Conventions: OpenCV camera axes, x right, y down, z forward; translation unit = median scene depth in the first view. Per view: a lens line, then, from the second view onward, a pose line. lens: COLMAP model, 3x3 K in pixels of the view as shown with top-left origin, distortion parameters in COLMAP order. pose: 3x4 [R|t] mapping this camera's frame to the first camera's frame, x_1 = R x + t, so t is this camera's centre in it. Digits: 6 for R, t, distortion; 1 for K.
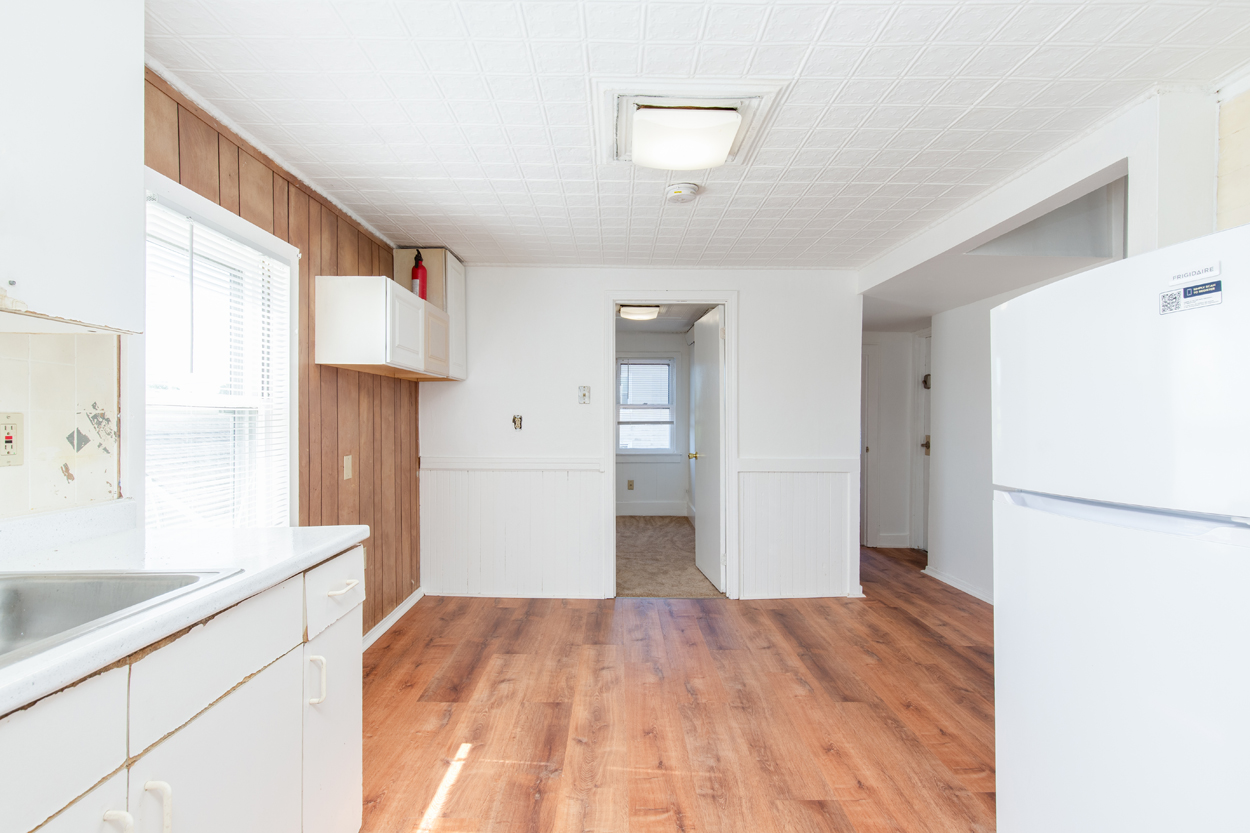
lens RADIAL K [[593.1, 0, 592.7], [0, 593.1, 422.4], [0, 0, 1]] dist [0.008975, -0.002674]
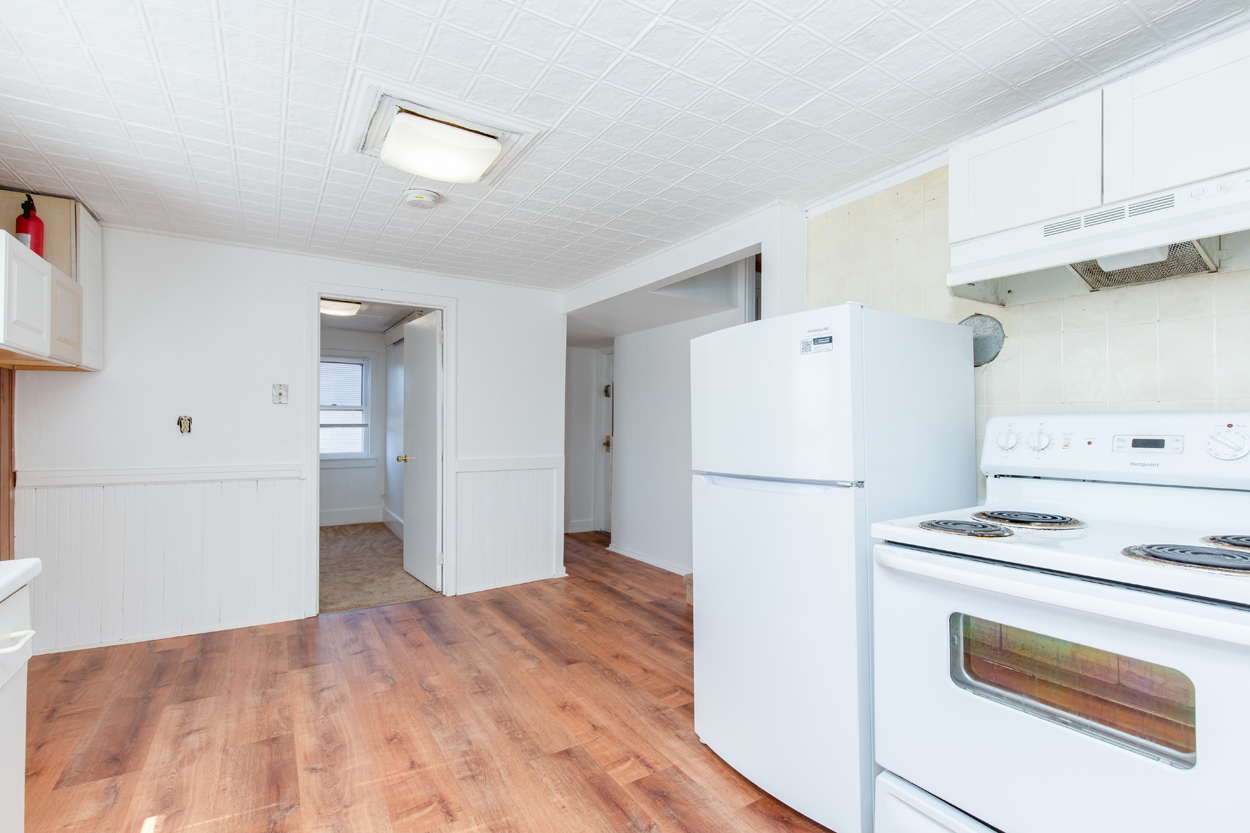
lens RADIAL K [[593.1, 0, 589.2], [0, 593.1, 419.7], [0, 0, 1]] dist [0.008975, -0.002674]
pose [[0.858927, 0.005547, 0.512067, -0.113428], [-0.000357, 0.999948, -0.010234, 0.002209], [-0.512097, 0.008607, 0.858884, -0.015913]]
